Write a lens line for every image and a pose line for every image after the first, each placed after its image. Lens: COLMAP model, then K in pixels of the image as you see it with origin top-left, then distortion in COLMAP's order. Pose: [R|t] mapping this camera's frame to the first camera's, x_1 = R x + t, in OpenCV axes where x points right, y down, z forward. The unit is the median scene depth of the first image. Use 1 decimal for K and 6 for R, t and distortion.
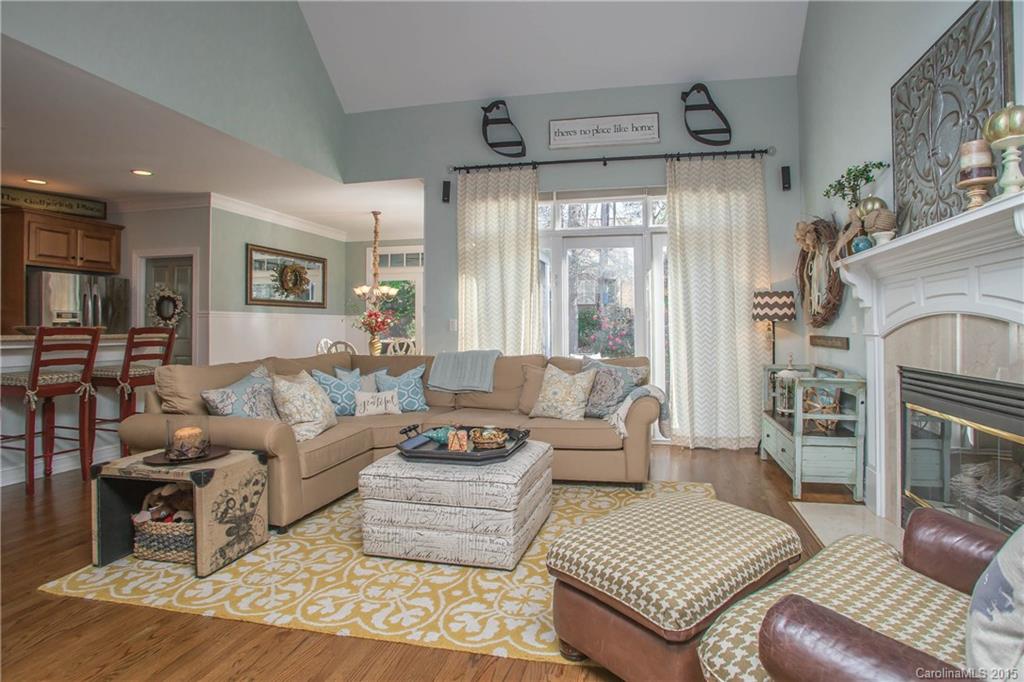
lens RADIAL K [[494.1, 0, 534.8], [0, 494.1, 326.8], [0, 0, 1]] dist [-0.036543, 0.004885]
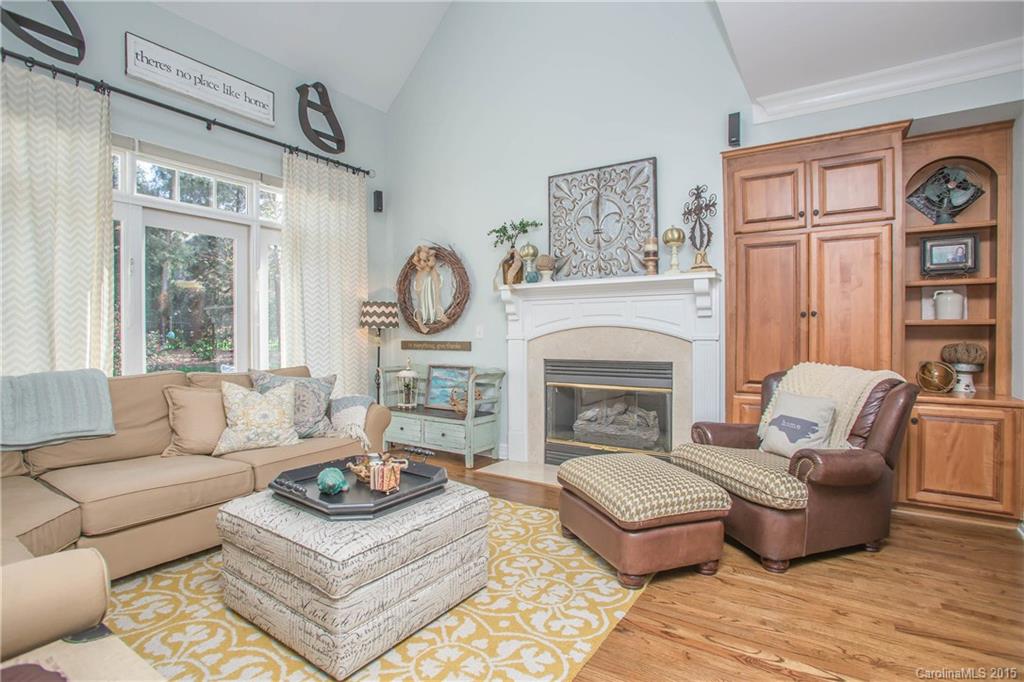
lens RADIAL K [[494.1, 0, 513.6], [0, 494.1, 337.8], [0, 0, 1]] dist [-0.036543, 0.004885]
pose [[0.399618, -0.004773, 0.916669, -0.430665], [-0.002849, 0.999975, 0.006448, 0.002311], [-0.916677, -0.005188, 0.399594, 0.272158]]
